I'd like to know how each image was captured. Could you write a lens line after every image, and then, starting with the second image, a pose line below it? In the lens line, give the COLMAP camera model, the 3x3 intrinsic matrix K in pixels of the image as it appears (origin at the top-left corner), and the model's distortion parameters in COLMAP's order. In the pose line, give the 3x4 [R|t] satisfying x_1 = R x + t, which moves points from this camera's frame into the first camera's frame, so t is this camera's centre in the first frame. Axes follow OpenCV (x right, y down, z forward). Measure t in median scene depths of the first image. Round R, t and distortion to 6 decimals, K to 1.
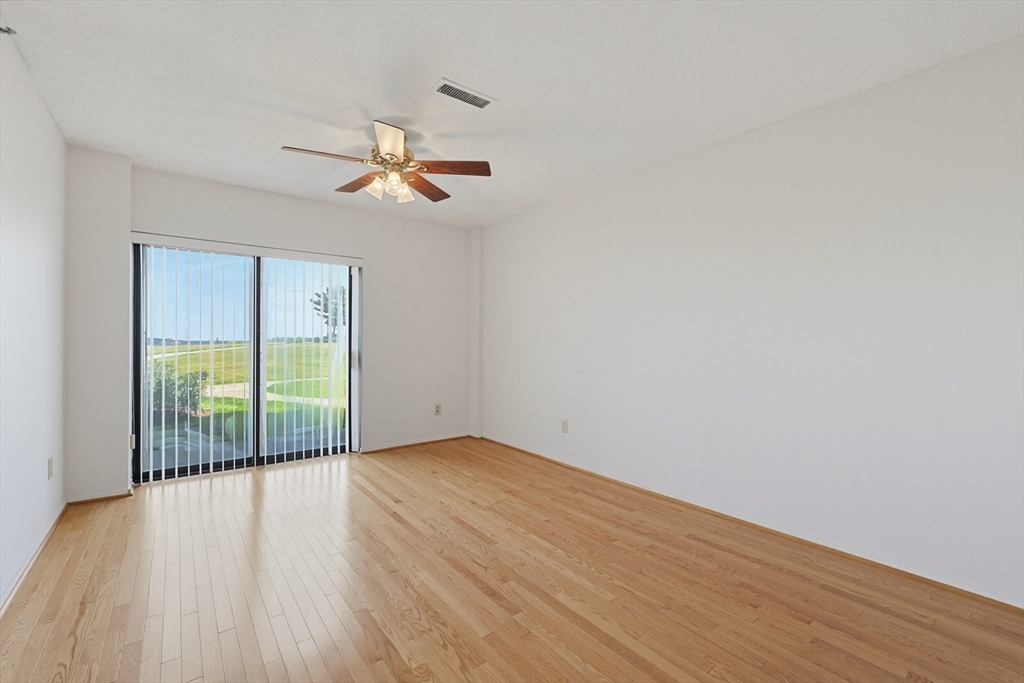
lens RADIAL K [[435.6, 0, 525.5], [0, 435.6, 341.1], [0, 0, 1]] dist [-0.002830, 0.000125]
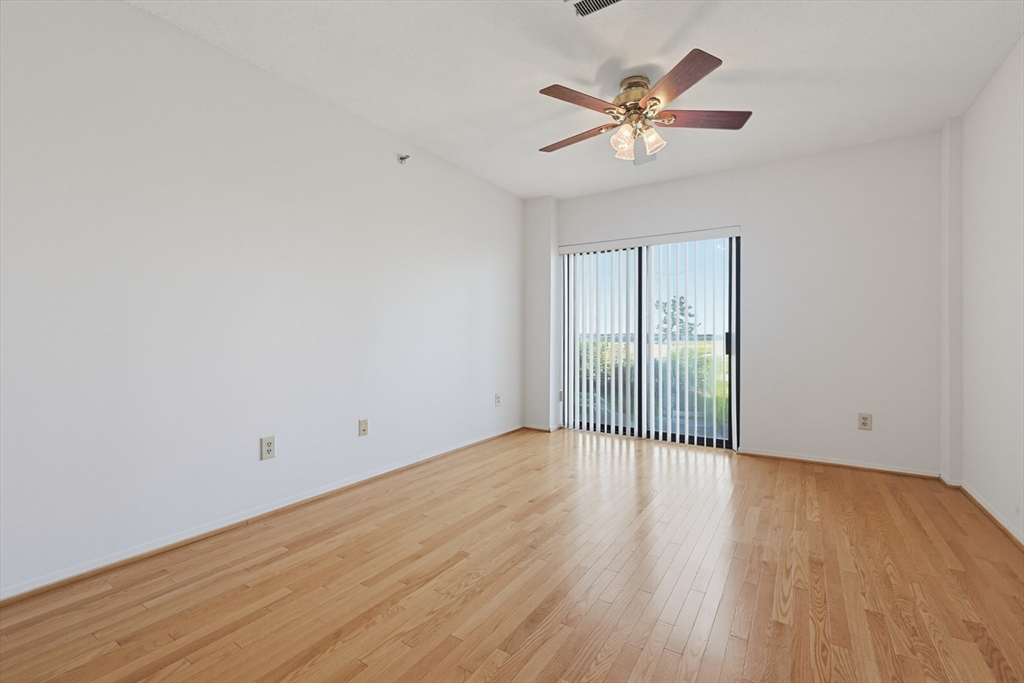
lens RADIAL K [[435.6, 0, 525.5], [0, 435.6, 341.1], [0, 0, 1]] dist [-0.002830, 0.000125]
pose [[0.314062, 0.002846, -0.949398, 0.354244], [0.004479, 0.999980, 0.004479, 0.035497], [0.949392, -0.005659, 0.314043, 0.389312]]
